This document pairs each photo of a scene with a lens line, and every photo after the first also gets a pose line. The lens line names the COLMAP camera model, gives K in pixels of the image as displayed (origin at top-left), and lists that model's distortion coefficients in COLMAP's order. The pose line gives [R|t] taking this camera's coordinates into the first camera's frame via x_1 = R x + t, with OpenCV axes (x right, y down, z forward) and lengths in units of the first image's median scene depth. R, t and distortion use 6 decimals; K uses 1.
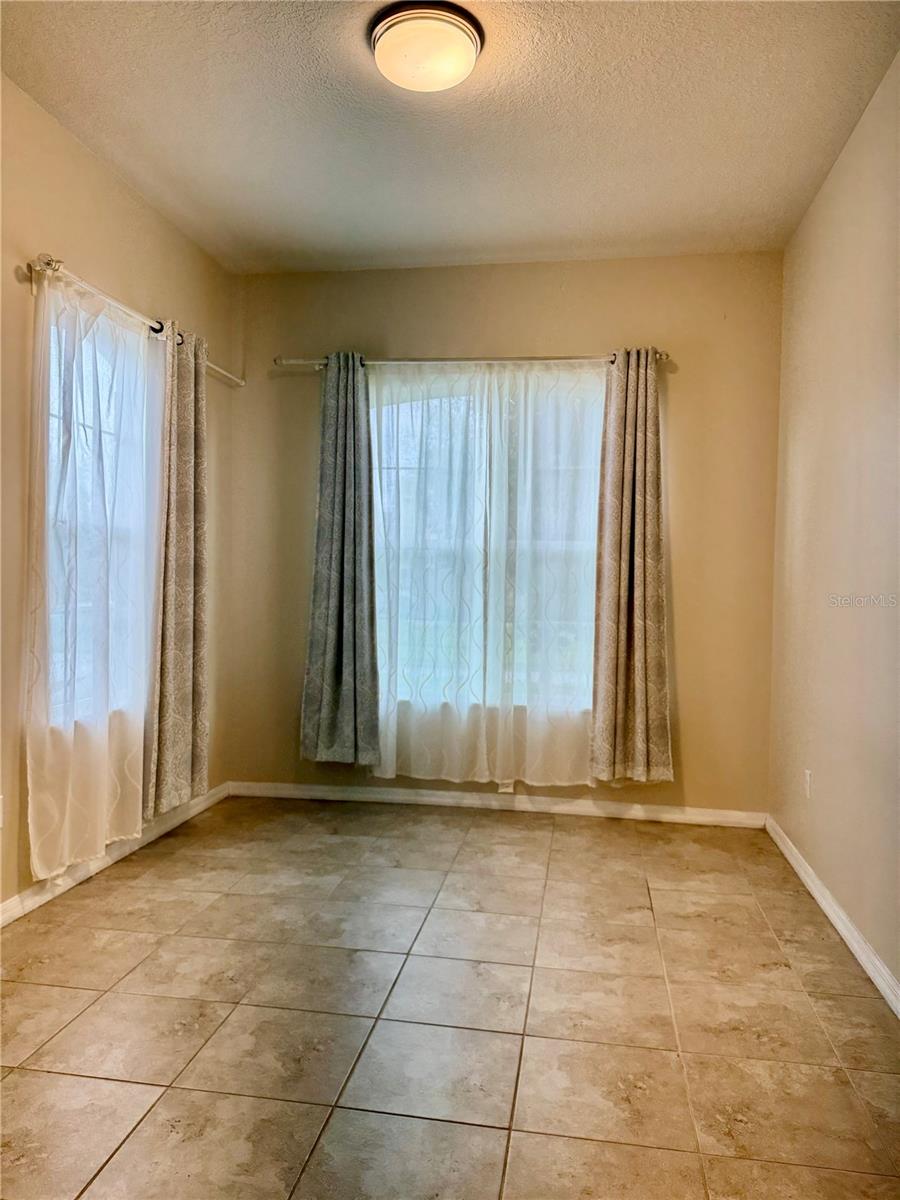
lens RADIAL K [[836.7, 0, 452.5], [0, 836.7, 598.1], [0, 0, 1]] dist [0.063357, -0.085984]
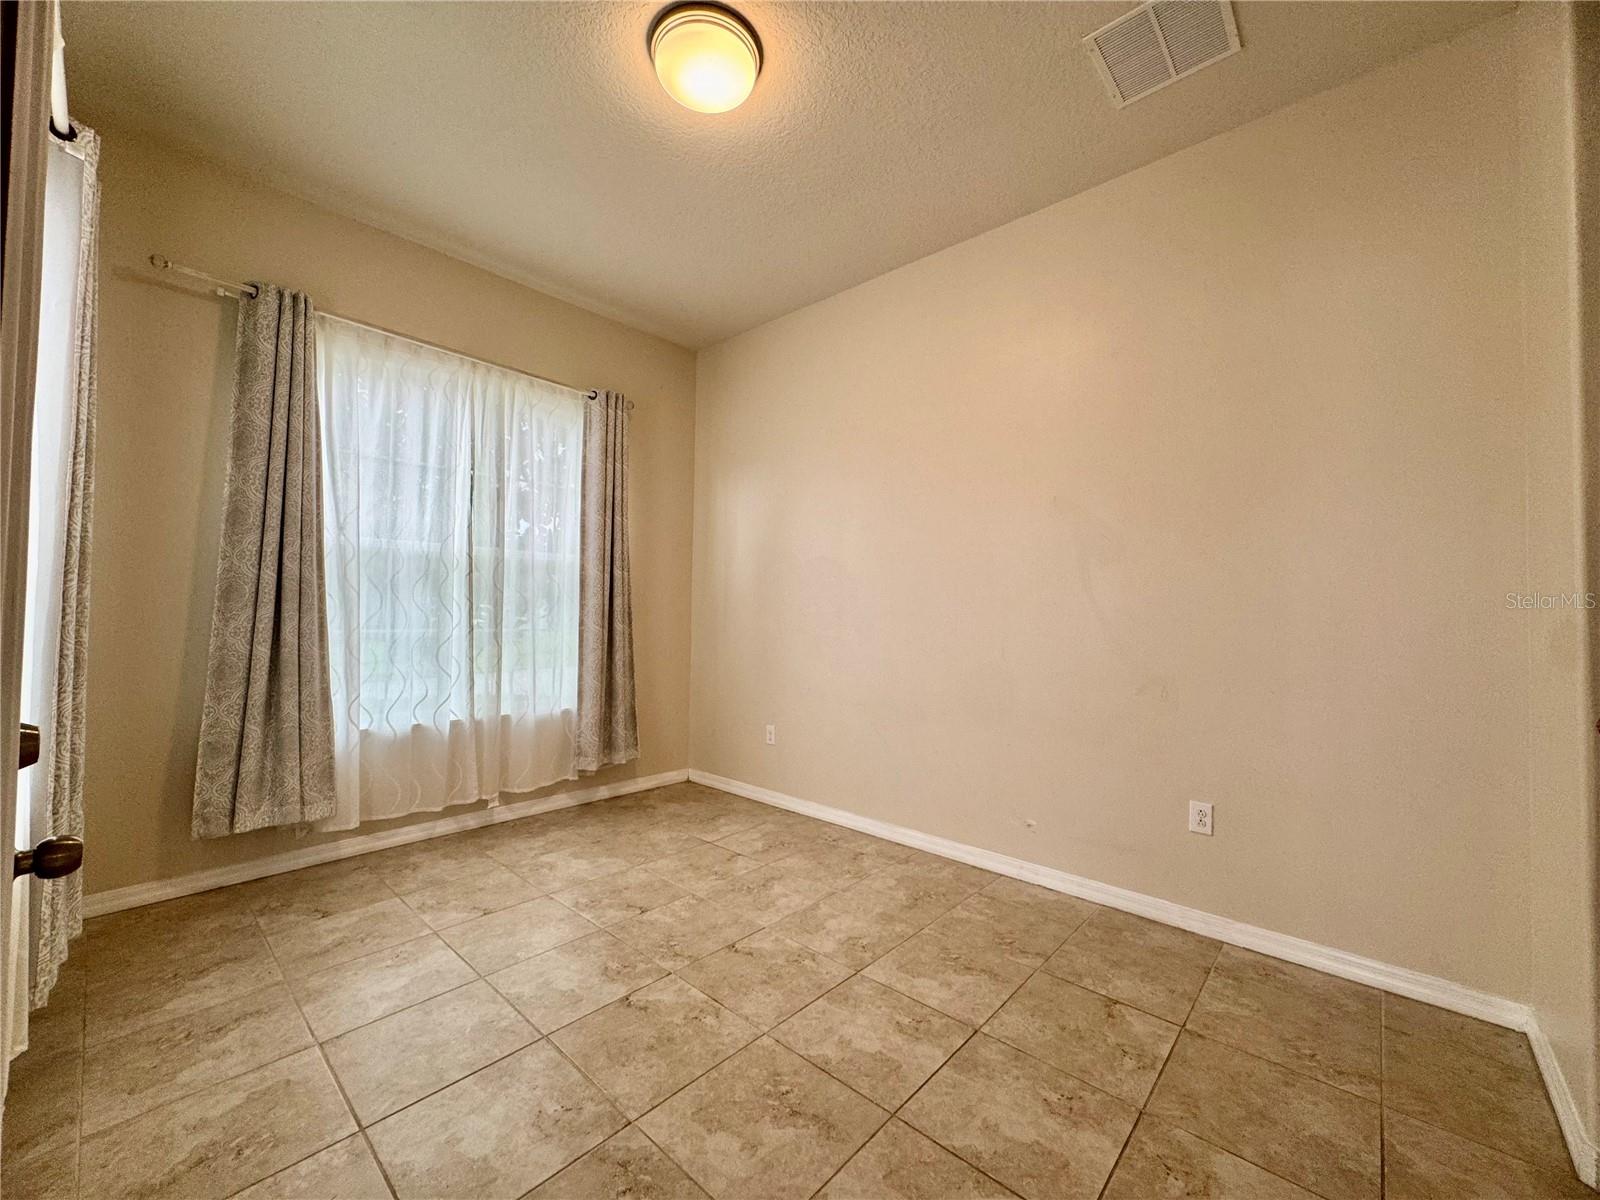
lens RADIAL K [[634.8, 0, 799.3], [0, 634.8, 590.7], [0, 0, 1]] dist [0.000887, -0.001058]
pose [[0.549852, 0.018519, 0.835057, -0.370283], [0.013925, 0.999412, -0.031333, 0.010941], [-0.835146, 0.028857, 0.549271, 0.306270]]
